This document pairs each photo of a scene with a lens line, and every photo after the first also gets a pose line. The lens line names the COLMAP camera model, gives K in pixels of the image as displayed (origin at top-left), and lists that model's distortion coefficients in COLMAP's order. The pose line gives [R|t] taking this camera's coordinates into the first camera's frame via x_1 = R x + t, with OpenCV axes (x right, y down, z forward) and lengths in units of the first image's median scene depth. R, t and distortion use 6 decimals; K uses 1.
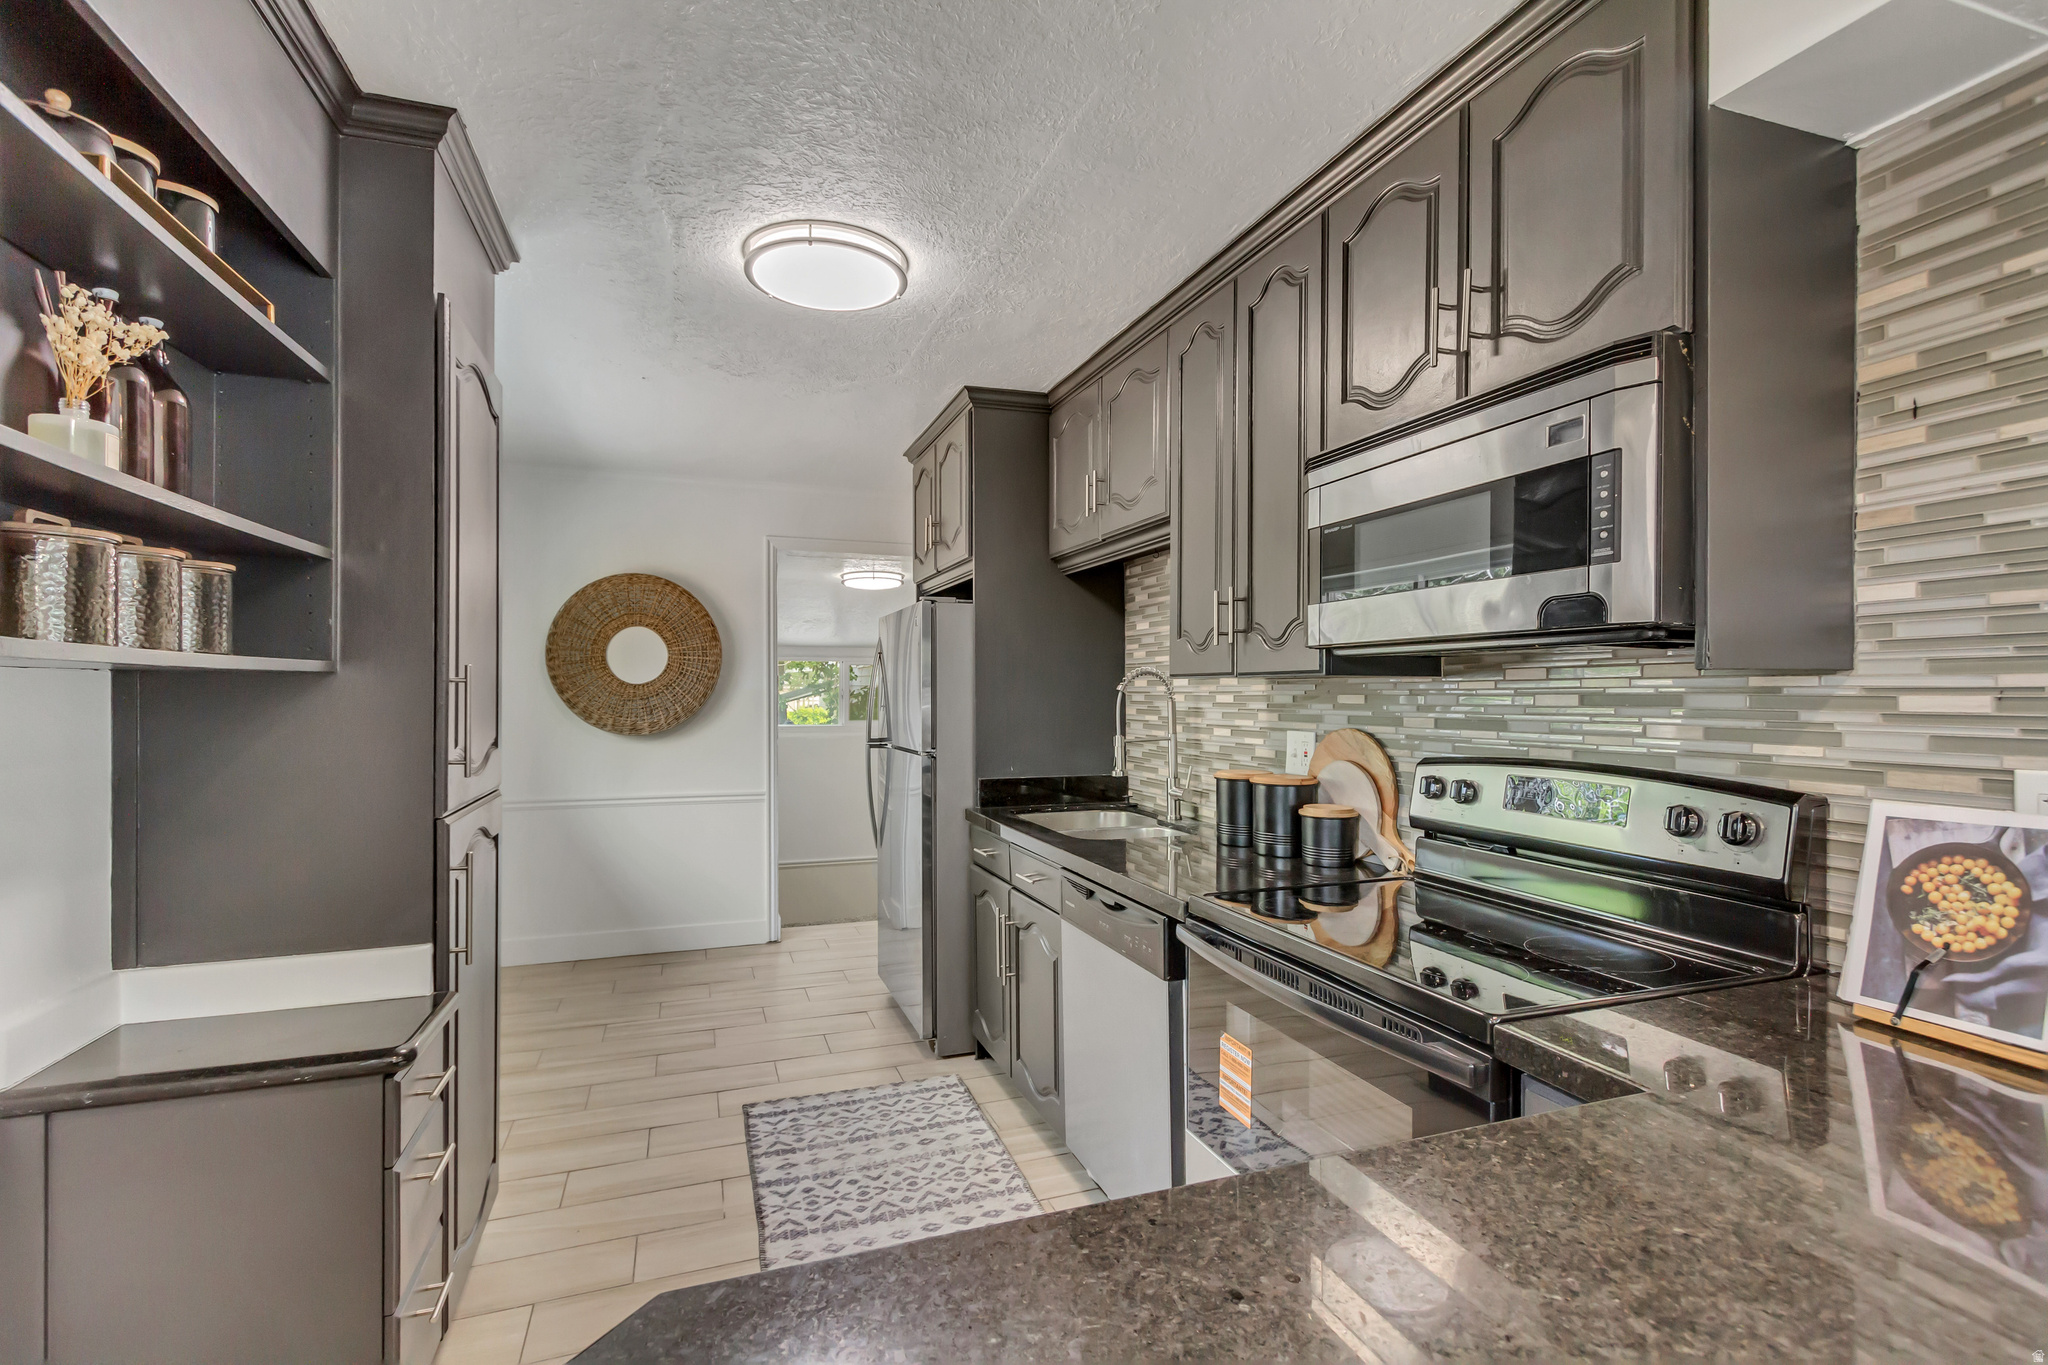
lens RADIAL K [[946.4, 0, 1029.4], [0, 946.4, 690.7], [0, 0, 1]] dist [0.011258, -0.003321]
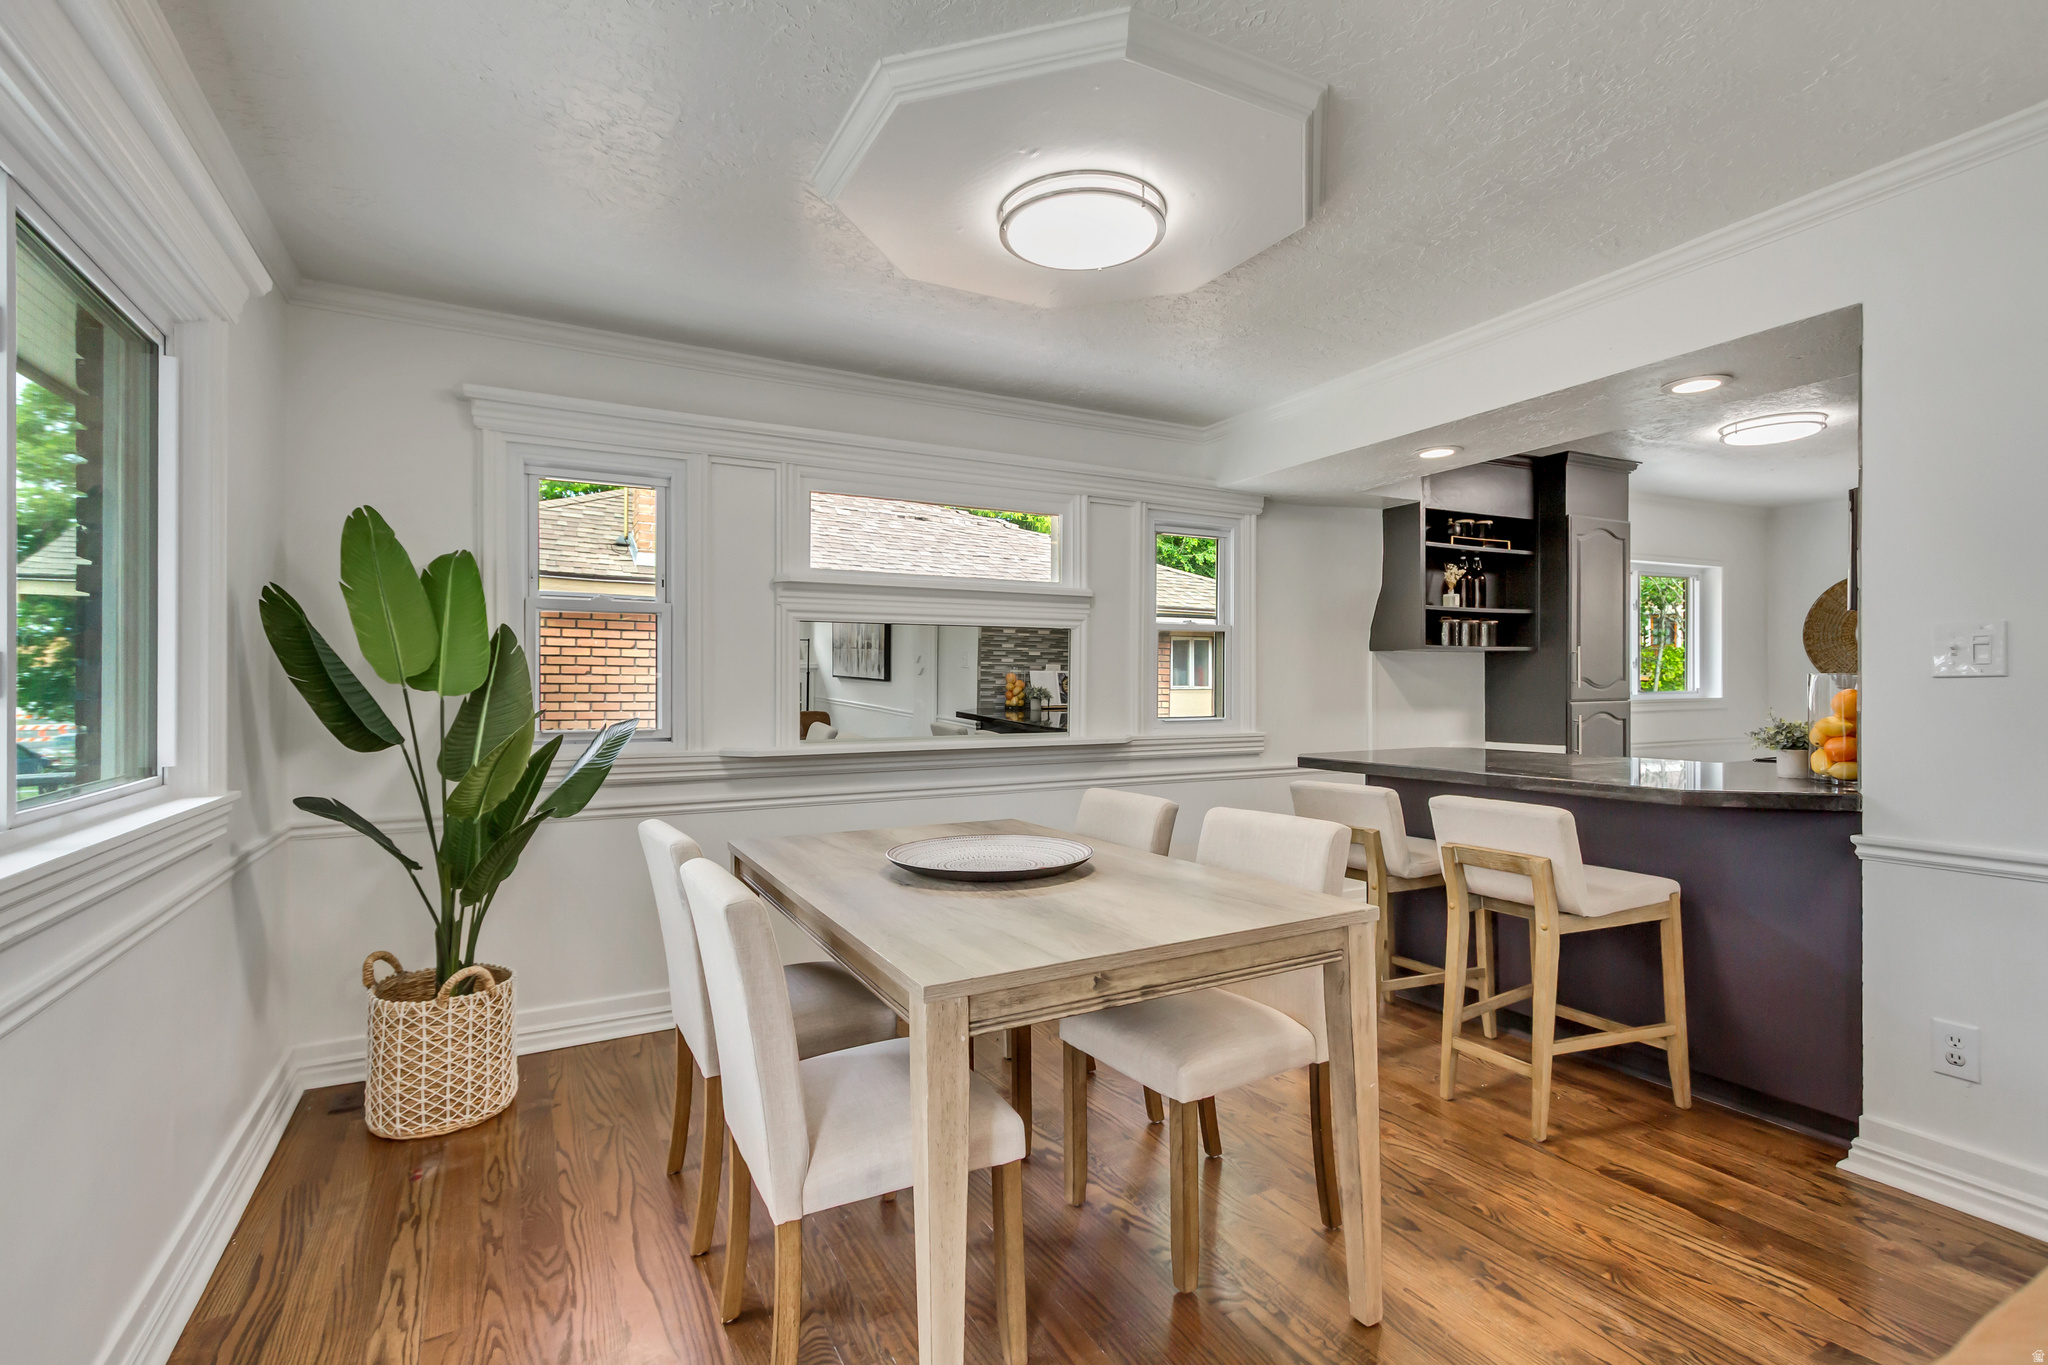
lens RADIAL K [[946.4, 0, 1020.9], [0, 946.4, 683.1], [0, 0, 1]] dist [0.011258, -0.003321]
pose [[0.144345, 0.001837, -0.989526, 1.491610], [0.003470, 0.999991, 0.002362, 0.051820], [0.989521, -0.003774, 0.144337, -0.779939]]
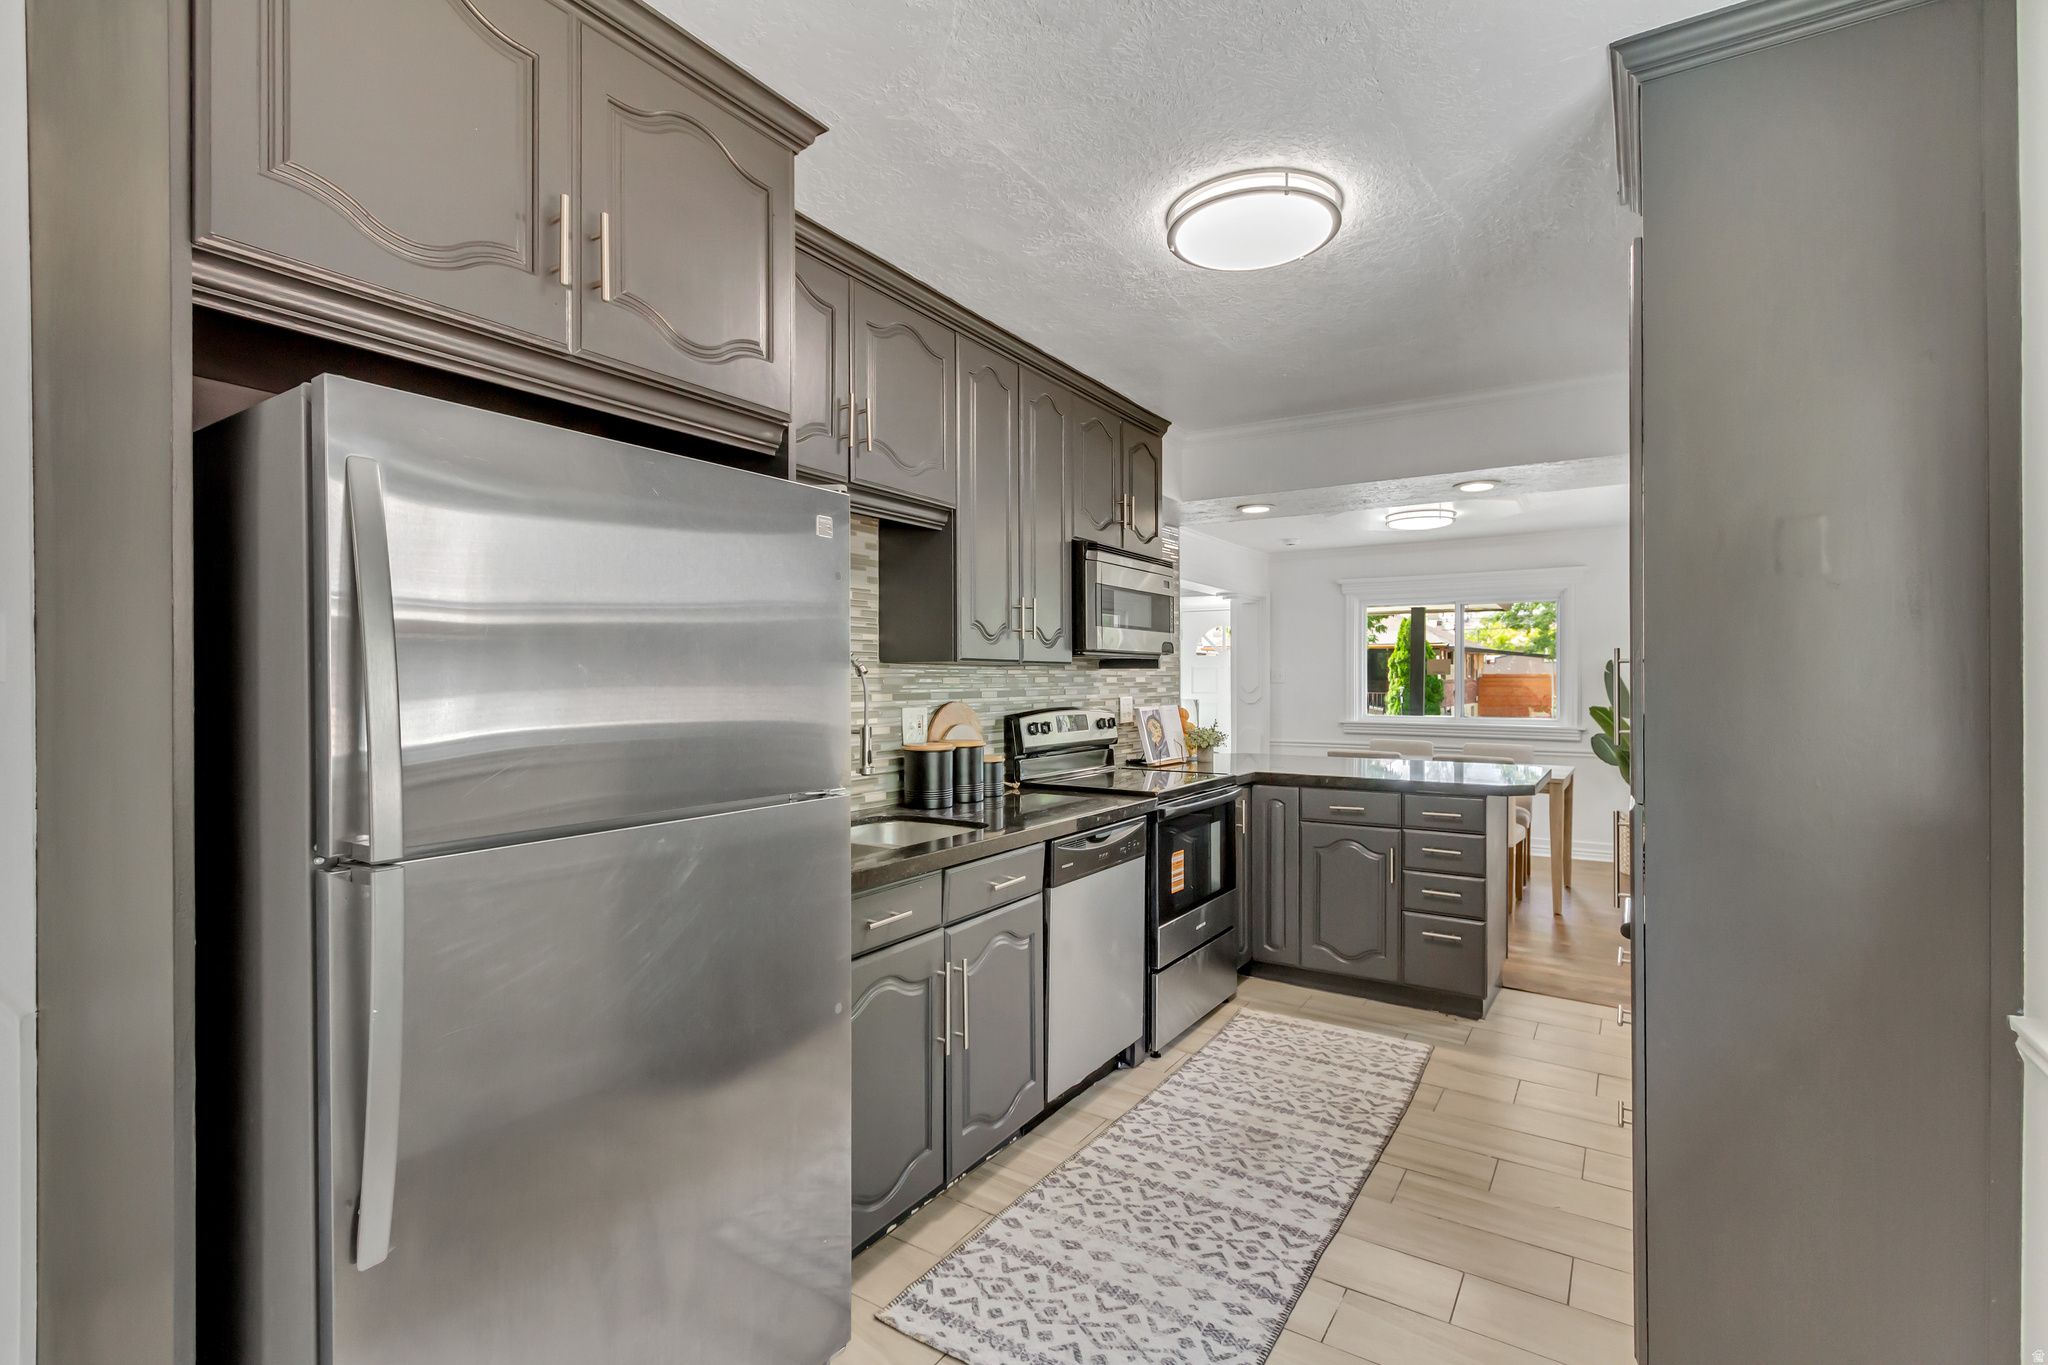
lens RADIAL K [[946.4, 0, 1019.6], [0, 946.4, 671.8], [0, 0, 1]] dist [0.011258, -0.003321]
pose [[-0.602515, 0.008185, 0.798066, -0.851583], [0.001959, 0.999960, -0.008776, 0.008504], [-0.798105, -0.003725, -0.602507, 1.797717]]
